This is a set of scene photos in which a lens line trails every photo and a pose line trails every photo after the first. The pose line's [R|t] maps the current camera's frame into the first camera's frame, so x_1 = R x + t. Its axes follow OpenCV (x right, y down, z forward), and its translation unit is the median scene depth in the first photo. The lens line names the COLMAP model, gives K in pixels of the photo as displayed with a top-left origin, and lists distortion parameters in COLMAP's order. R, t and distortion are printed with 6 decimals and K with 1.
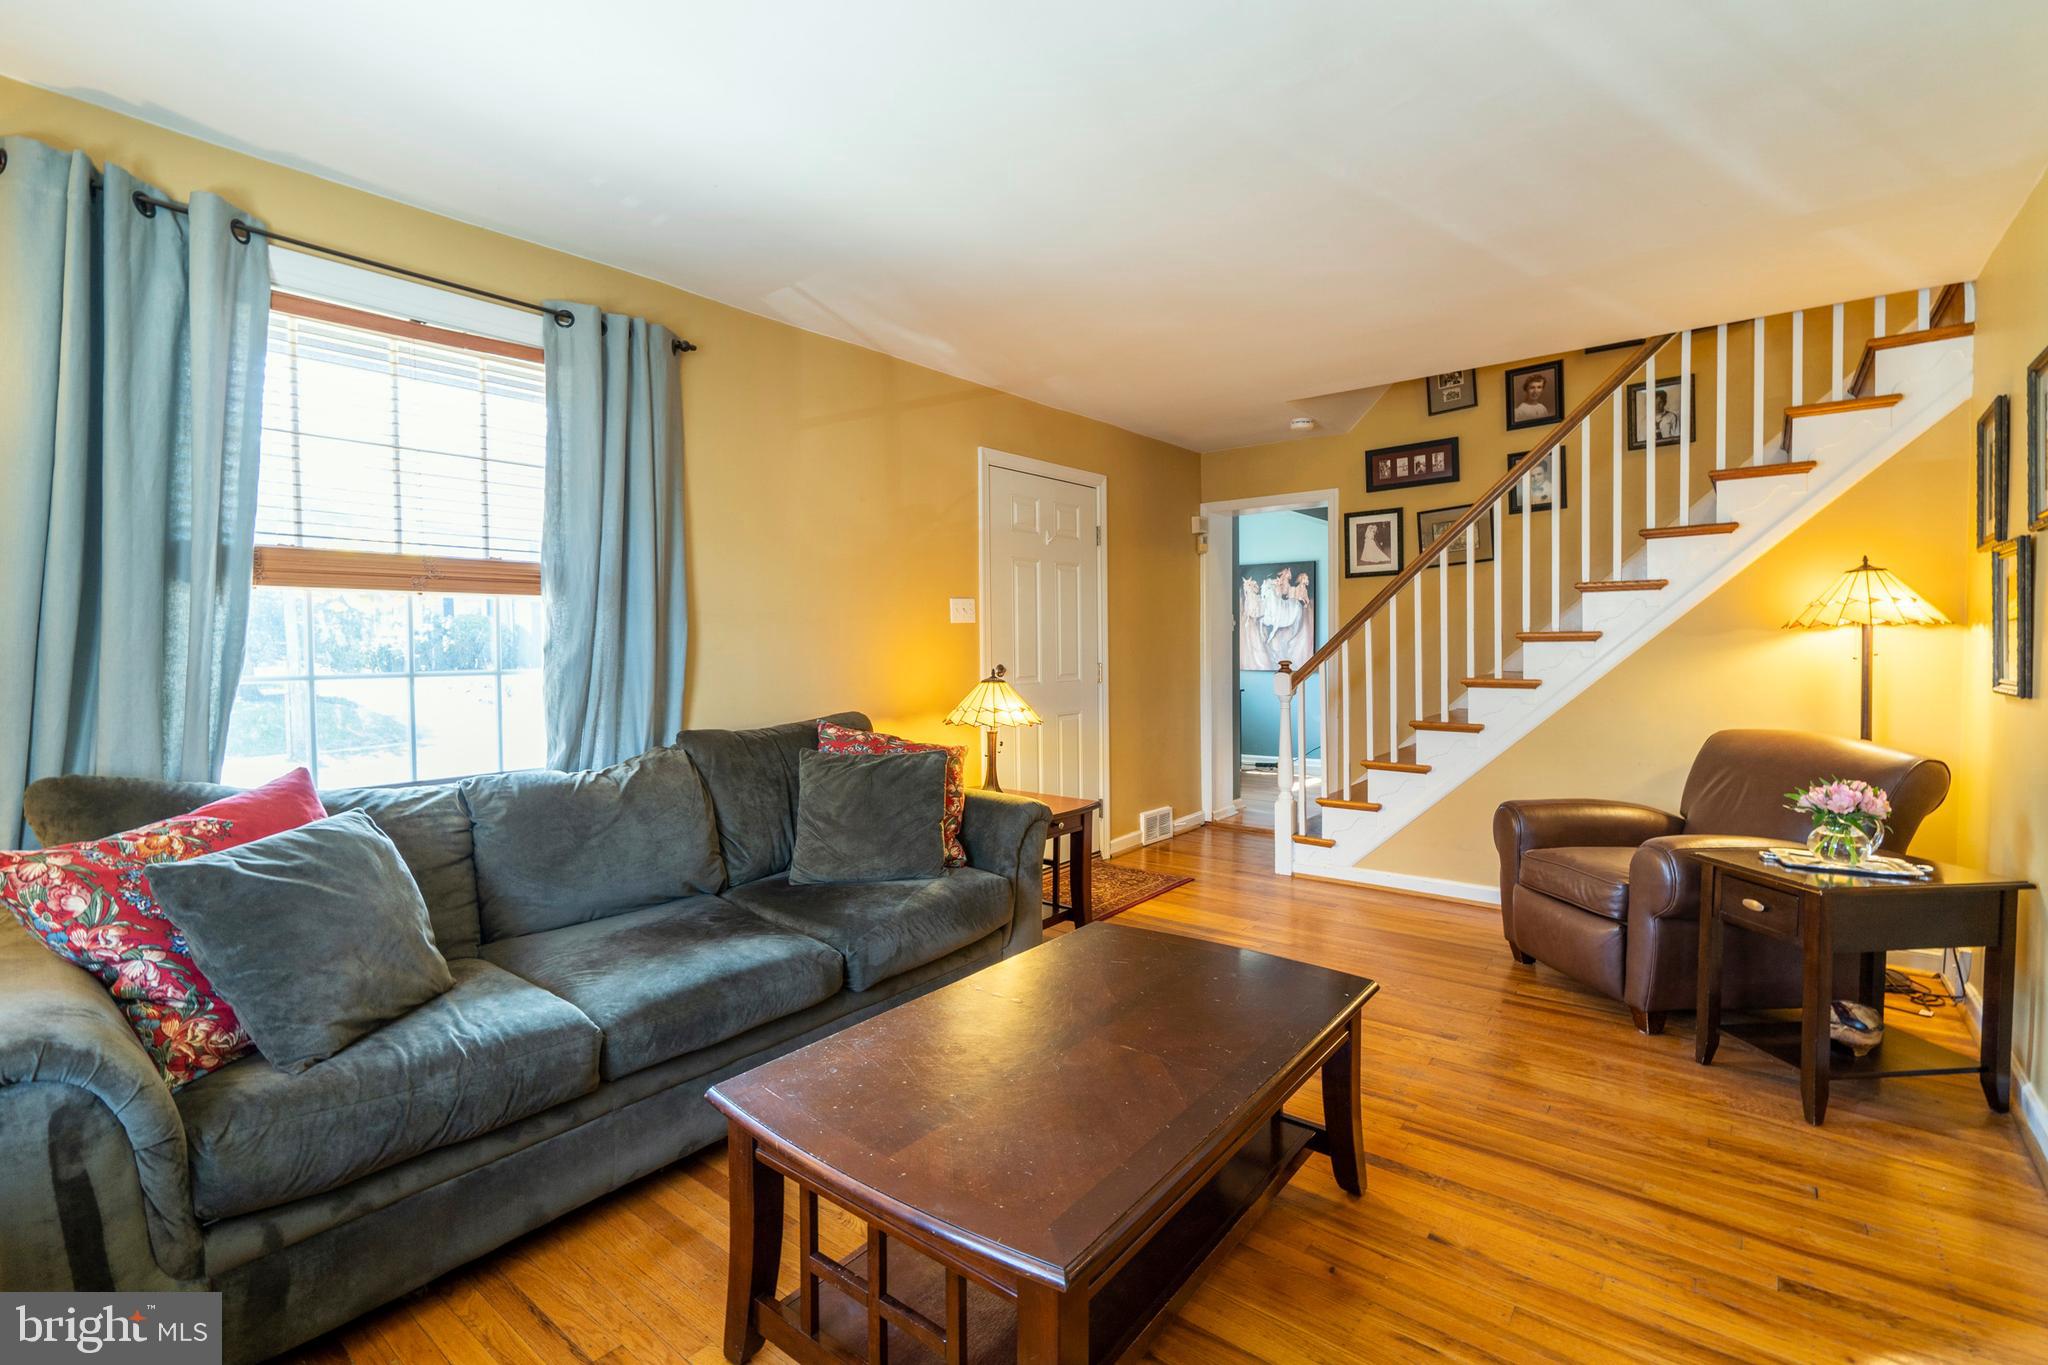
lens RADIAL K [[939.6, 0, 1023.0], [0, 939.6, 663.4], [0, 0, 1]] dist [0.002136, 0.000209]
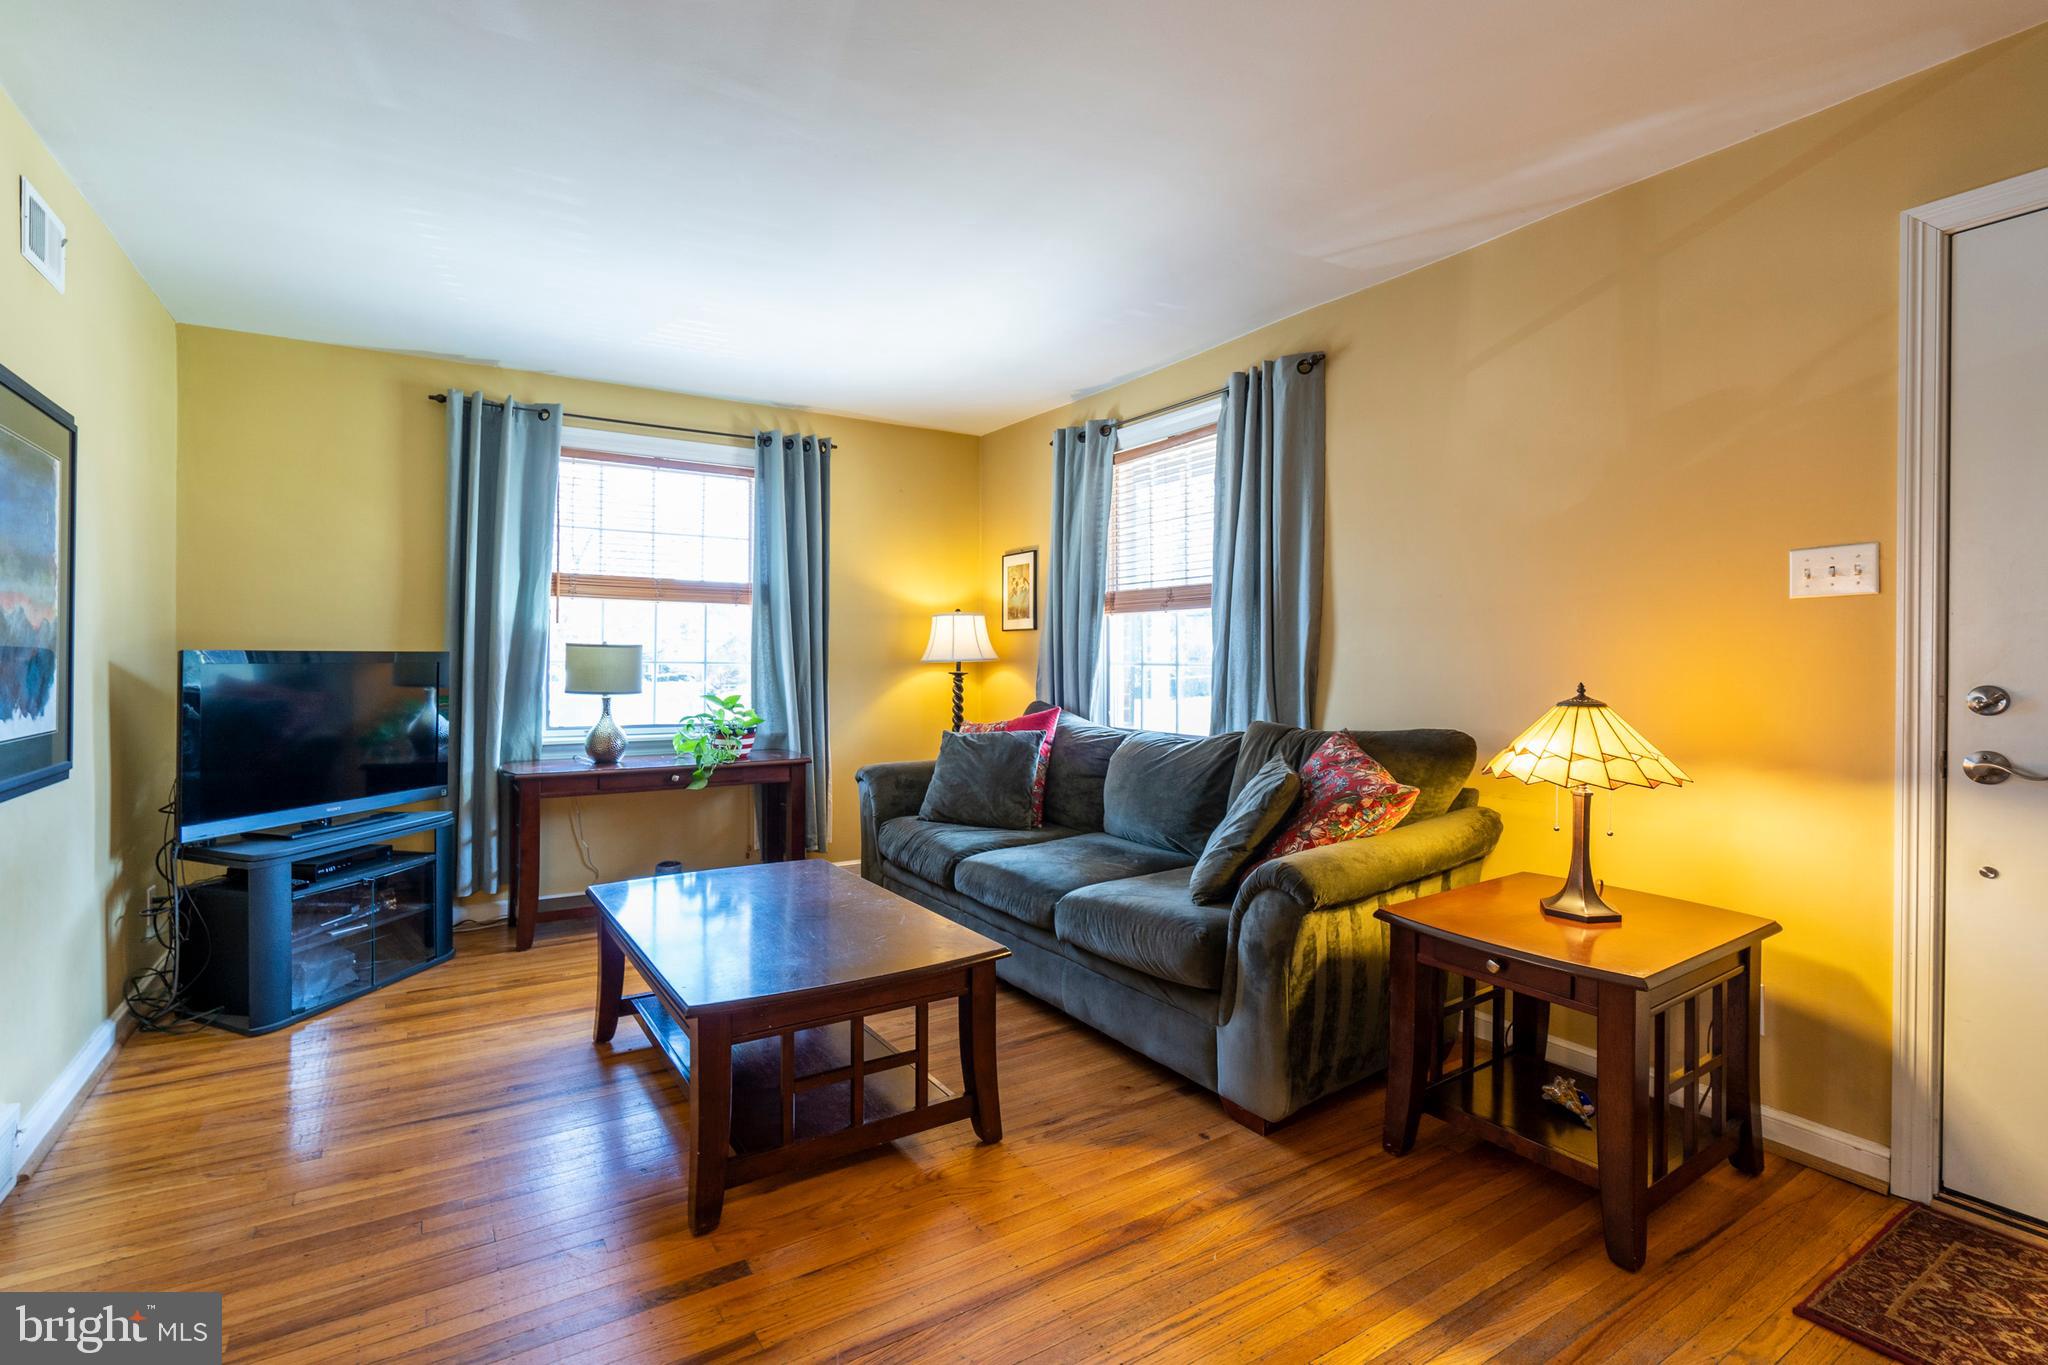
lens RADIAL K [[939.6, 0, 1023.0], [0, 939.6, 663.4], [0, 0, 1]] dist [0.002136, 0.000209]
pose [[-0.319071, 0.009159, -0.947686, 0.910825], [-0.025358, 0.999513, 0.018198, -0.012003], [0.947391, 0.029838, -0.318684, 1.284500]]
